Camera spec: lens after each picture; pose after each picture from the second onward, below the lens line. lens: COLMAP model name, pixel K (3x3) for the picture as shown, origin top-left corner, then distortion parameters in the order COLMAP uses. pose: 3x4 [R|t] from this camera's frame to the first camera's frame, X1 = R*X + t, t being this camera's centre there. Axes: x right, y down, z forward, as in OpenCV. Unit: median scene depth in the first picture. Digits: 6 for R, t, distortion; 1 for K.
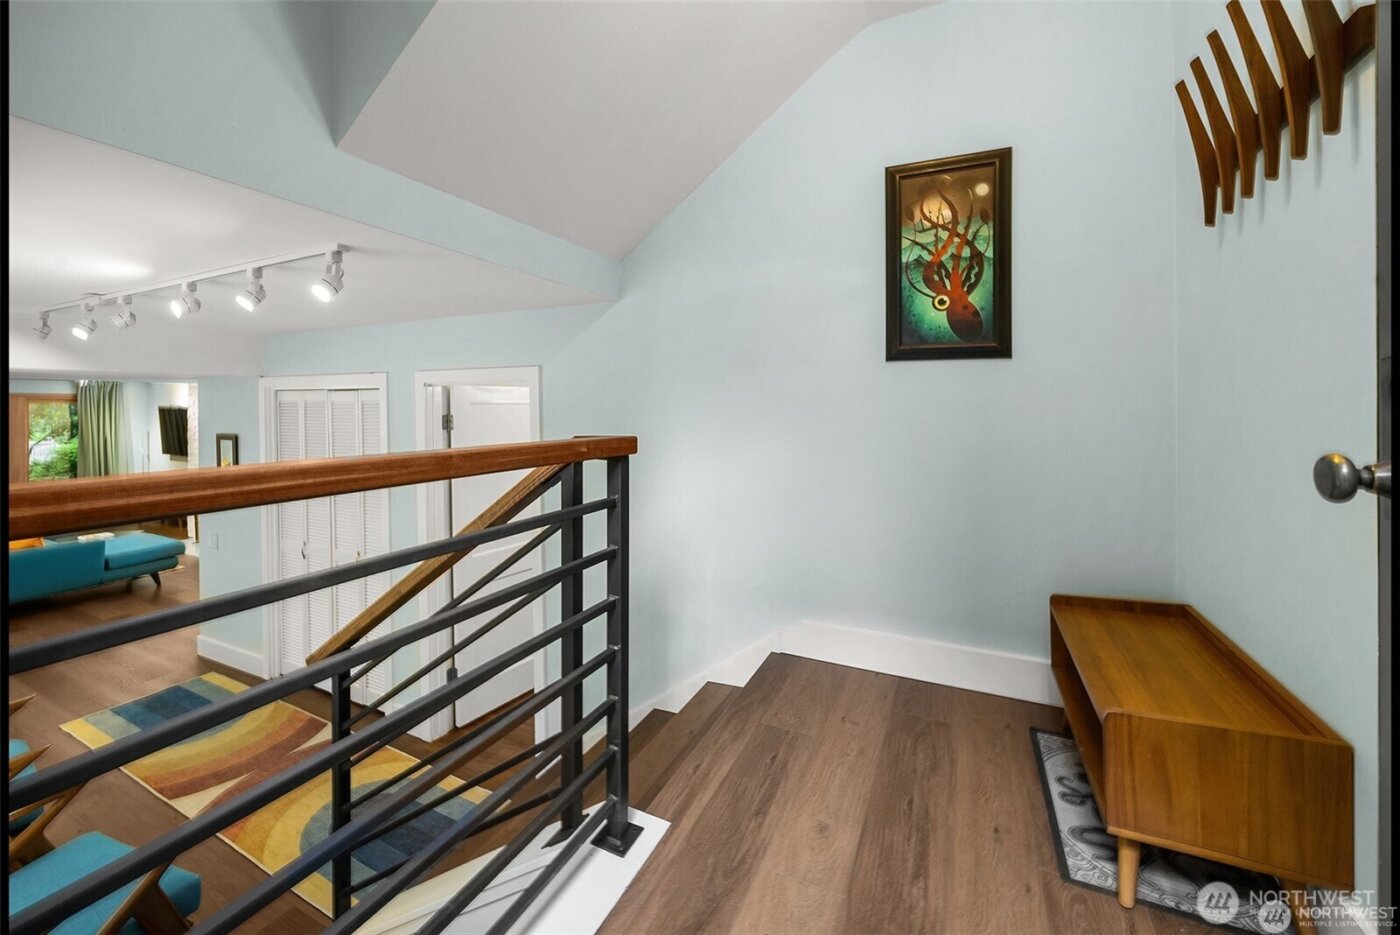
lens RADIAL K [[557.3, 0, 696.8], [0, 557.3, 417.1], [0, 0, 1]] dist [-0.000128, 0.000144]
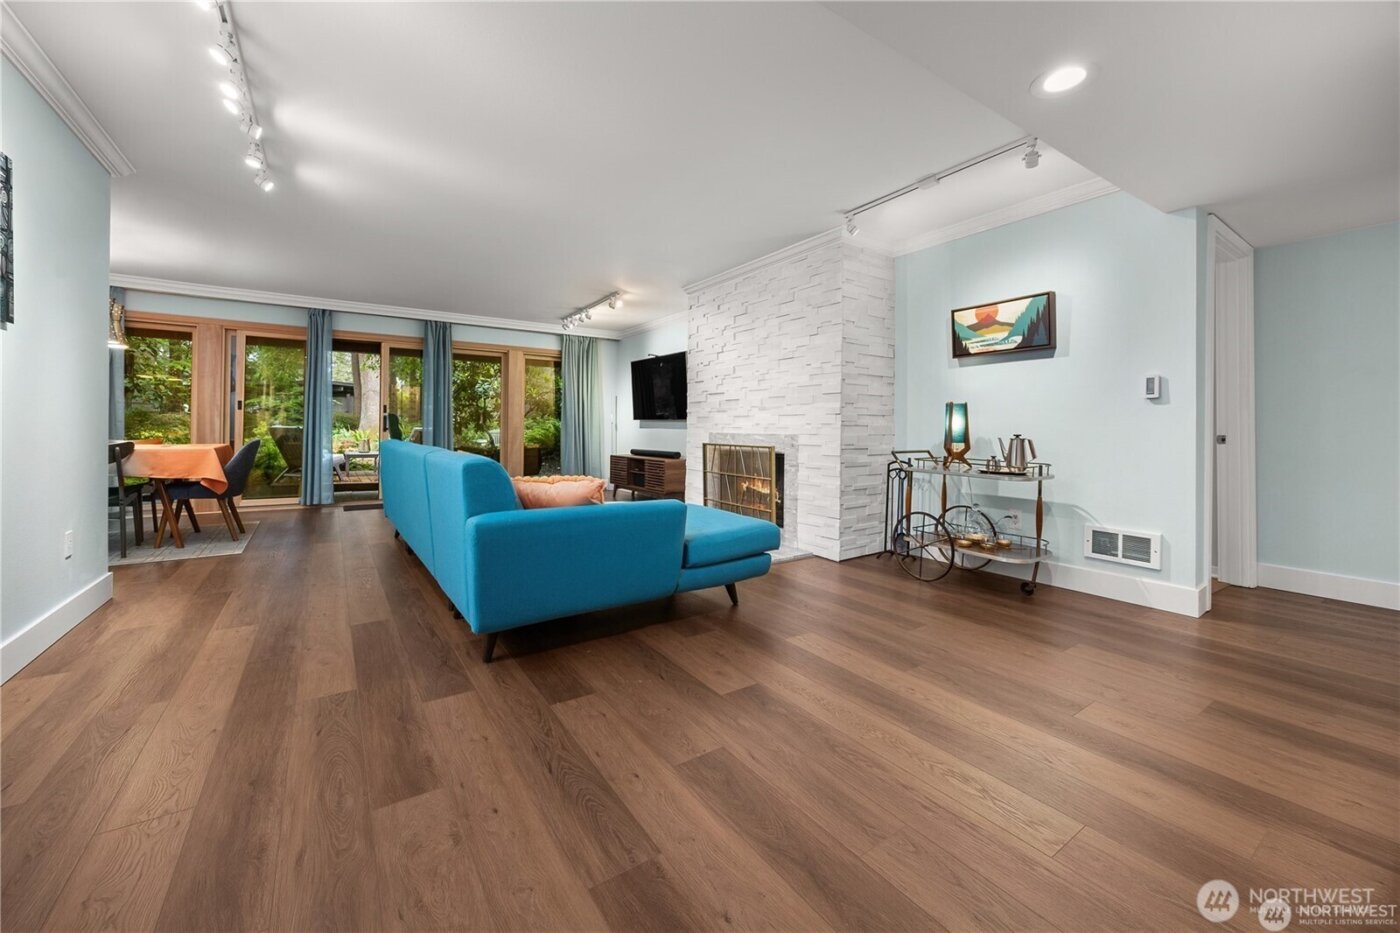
lens RADIAL K [[543.0, 0, 698.5], [0, 543.0, 440.1], [0, 0, 1]] dist [0.000309, 0.000069]
pose [[0.867816, 0.013917, -0.496691, -1.177265], [-0.016503, 0.999863, -0.000818, 0.237912], [0.496612, 0.008907, 0.867927, 0.860022]]
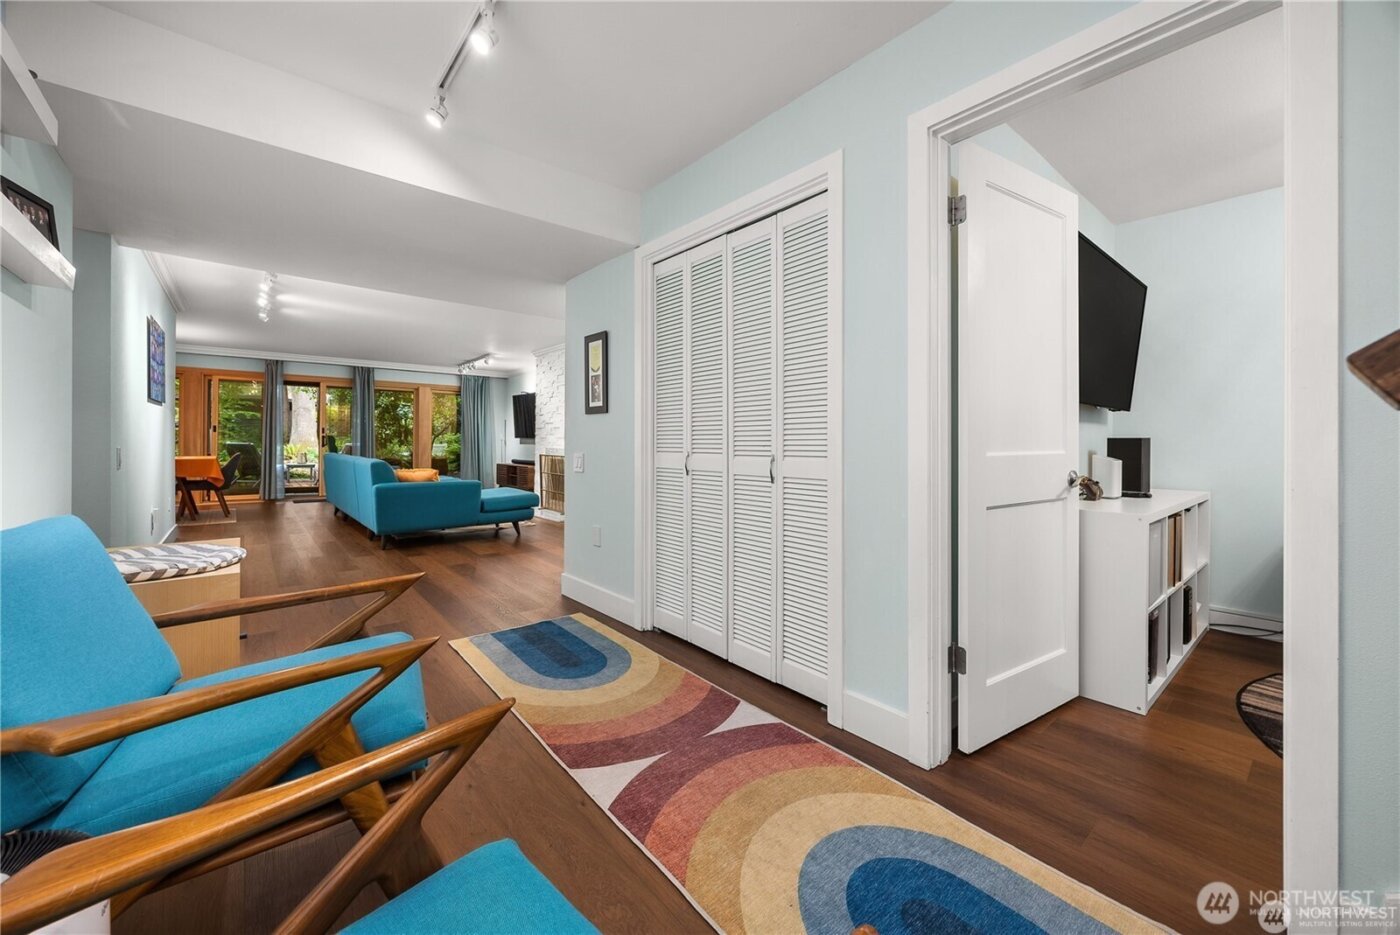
lens RADIAL K [[537.4, 0, 698.5], [0, 537.4, 456.0], [0, 0, 1]] dist [-0.000825, -0.000042]
pose [[0.914099, 0.014112, -0.405246, -0.412450], [-0.013568, 0.999899, 0.004214, 0.233328], [0.405265, 0.001647, 0.914198, 0.358041]]
